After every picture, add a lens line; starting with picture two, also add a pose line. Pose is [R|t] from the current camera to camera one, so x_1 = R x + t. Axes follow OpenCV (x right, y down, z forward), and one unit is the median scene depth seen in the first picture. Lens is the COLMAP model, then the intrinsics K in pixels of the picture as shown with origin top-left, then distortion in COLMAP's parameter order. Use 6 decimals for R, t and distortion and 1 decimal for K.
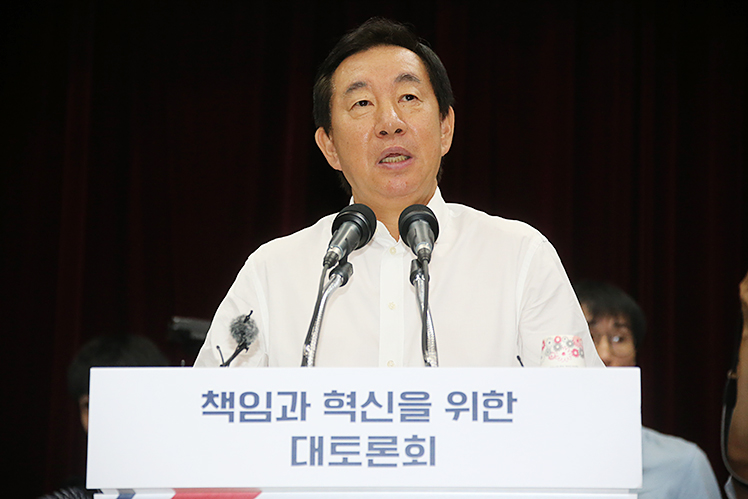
lens RADIAL K [[4167.0, 0, 374.0], [0, 4167.0, 249.5], [0, 0, 1]] dist [1.007865, -2.946391]
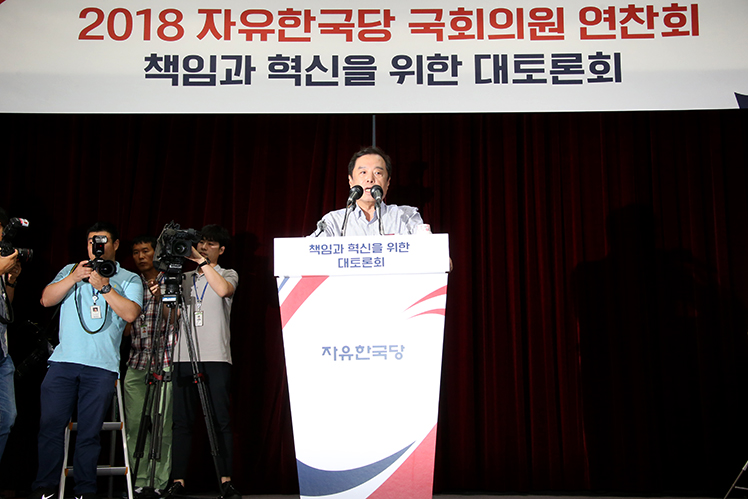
lens RADIAL K [[1005.4, 0, 374.0], [0, 1005.4, 249.5], [0, 0, 1]] dist [0.145191, 0.038239]
pose [[0.999974, -0.005631, 0.004585, 0.011855], [0.005533, 0.999759, 0.021264, 0.075442], [-0.004703, -0.021238, 0.999763, 0.757060]]
